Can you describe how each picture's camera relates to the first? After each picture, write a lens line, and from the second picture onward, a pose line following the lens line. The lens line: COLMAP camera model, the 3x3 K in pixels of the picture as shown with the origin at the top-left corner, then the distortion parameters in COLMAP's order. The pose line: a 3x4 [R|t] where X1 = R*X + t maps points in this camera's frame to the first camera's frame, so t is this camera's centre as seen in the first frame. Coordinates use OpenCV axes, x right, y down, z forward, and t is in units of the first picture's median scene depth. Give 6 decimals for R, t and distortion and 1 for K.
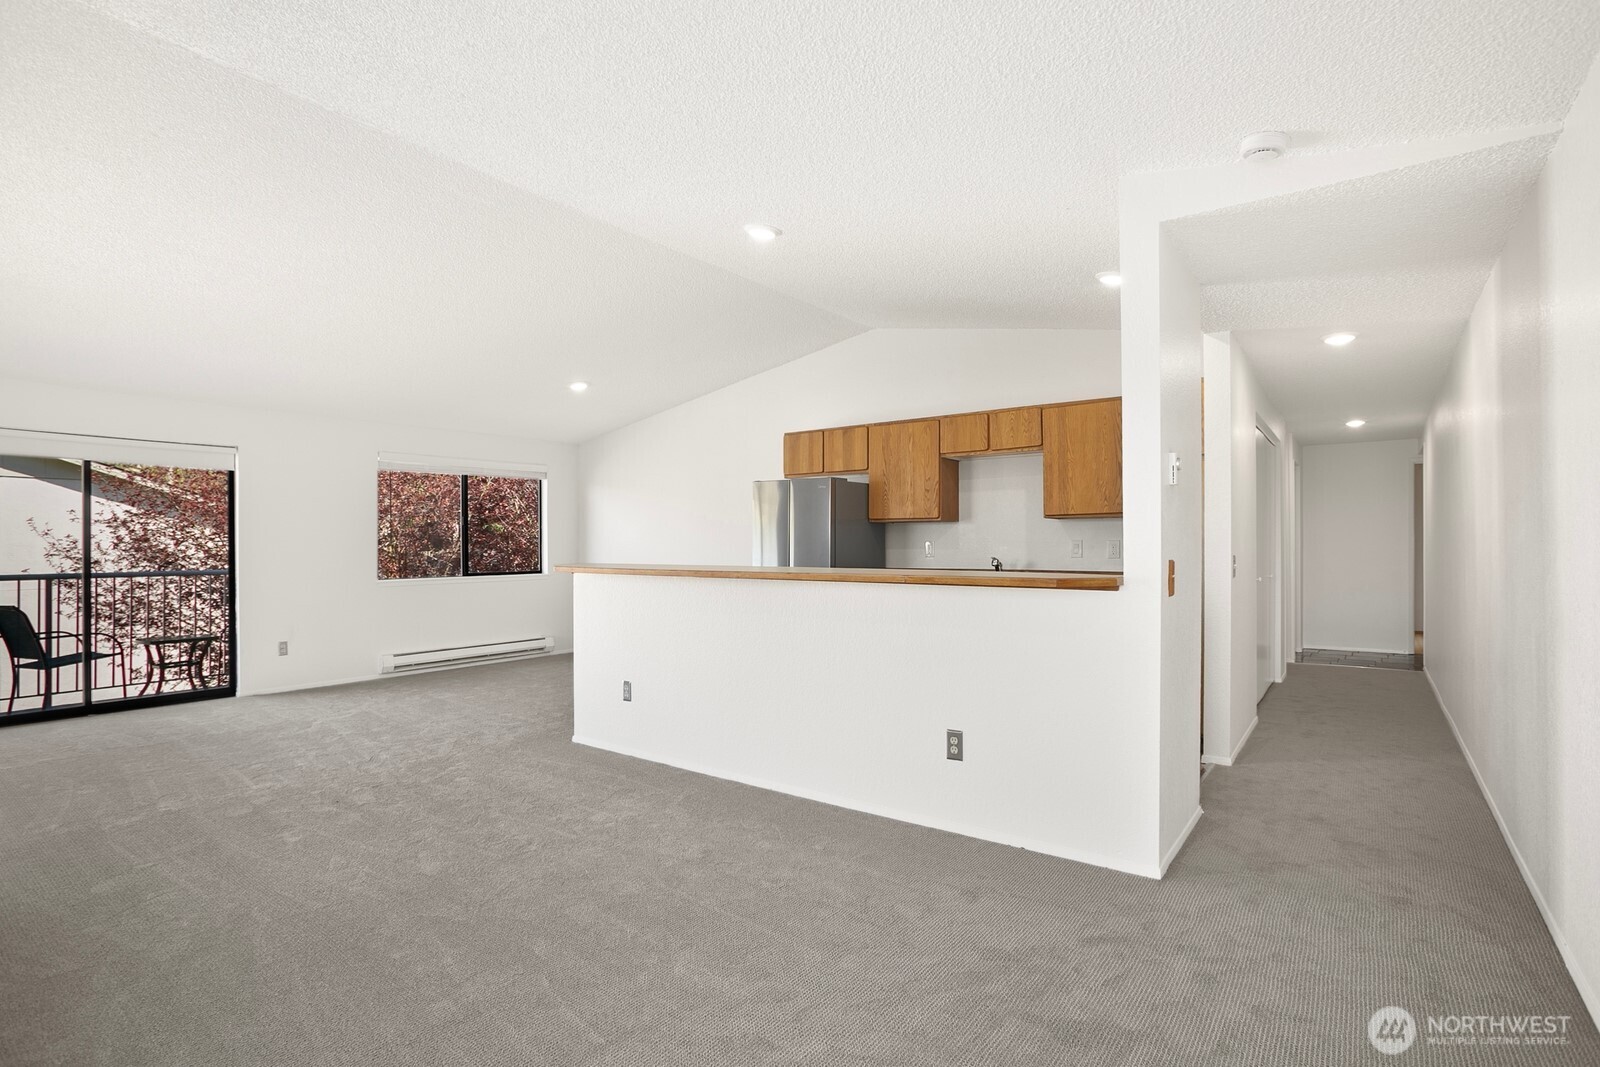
lens RADIAL K [[766.9, 0, 802.5], [0, 766.9, 514.7], [0, 0, 1]] dist [-0.086303, 0.041926]
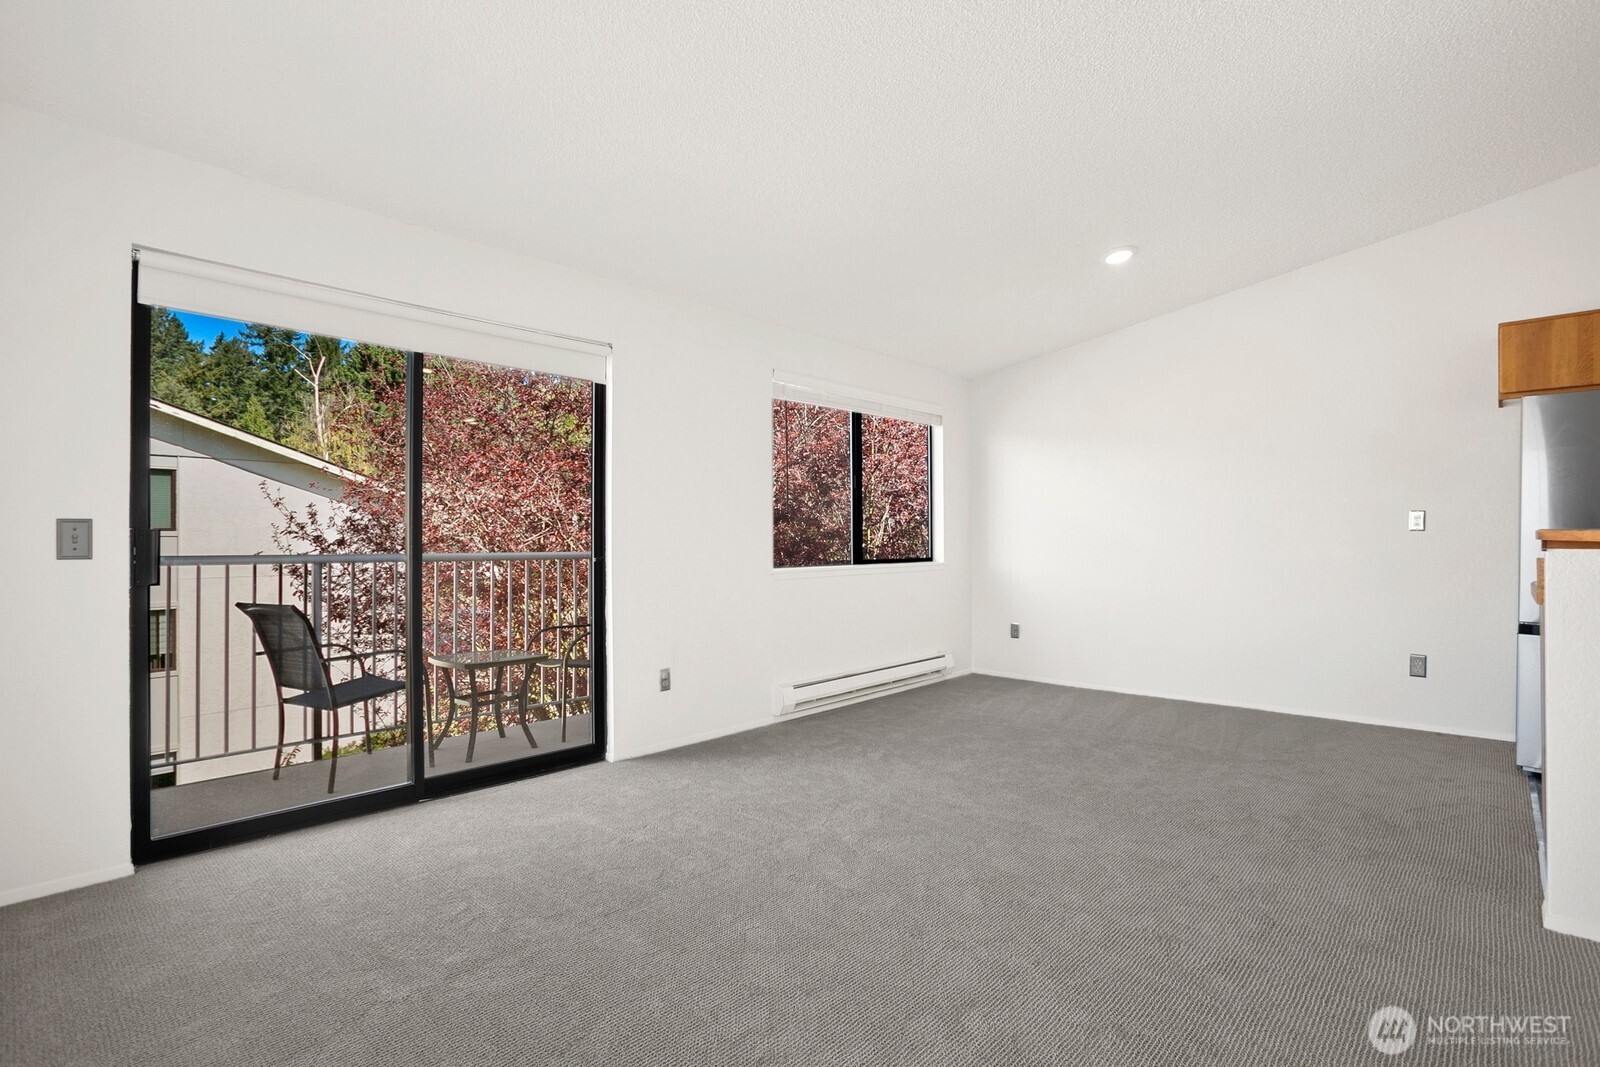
lens RADIAL K [[766.9, 0, 802.5], [0, 766.9, 514.7], [0, 0, 1]] dist [-0.086303, 0.041926]
pose [[0.994830, 0.000196, -0.101554, -0.582031], [0.000604, 0.999969, 0.007850, 0.043651], [0.101552, -0.007871, 0.994799, 0.428995]]
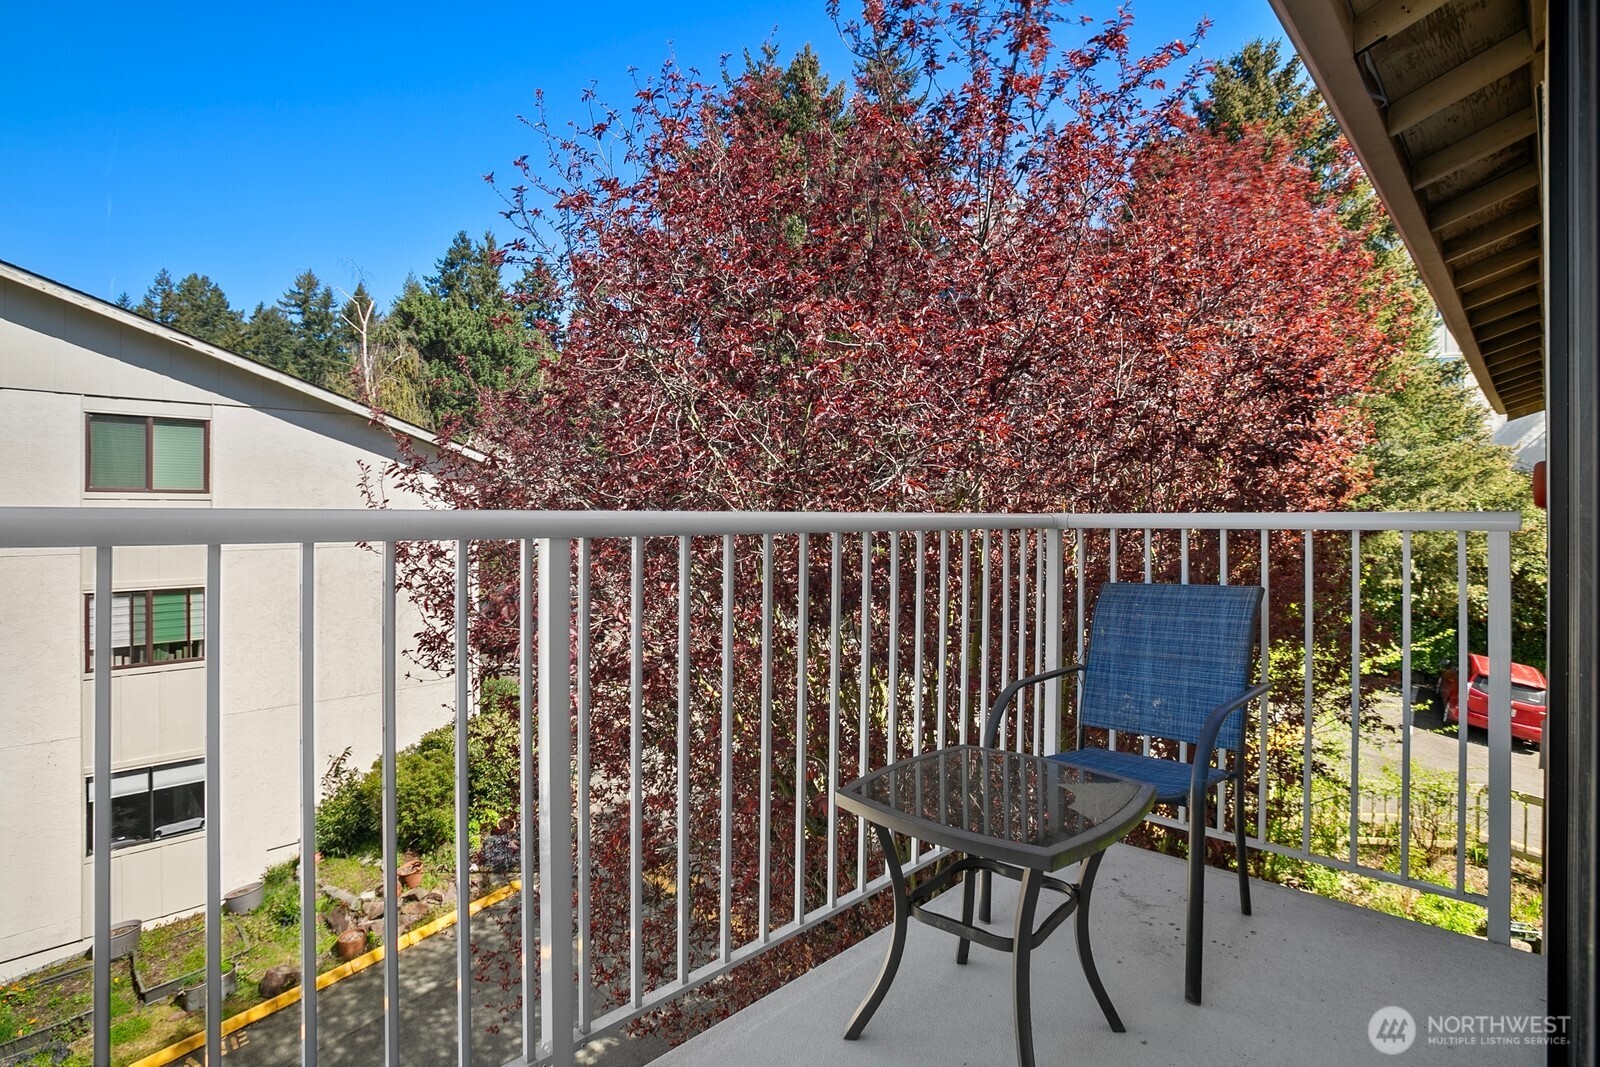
lens RADIAL K [[766.9, 0, 802.5], [0, 766.9, 514.7], [0, 0, 1]] dist [-0.086303, 0.041926]
pose [[0.990469, 0.026033, -0.135253, -0.913534], [-0.021198, 0.999088, 0.037071, 0.072529], [0.136095, -0.033850, 0.990117, 0.772209]]
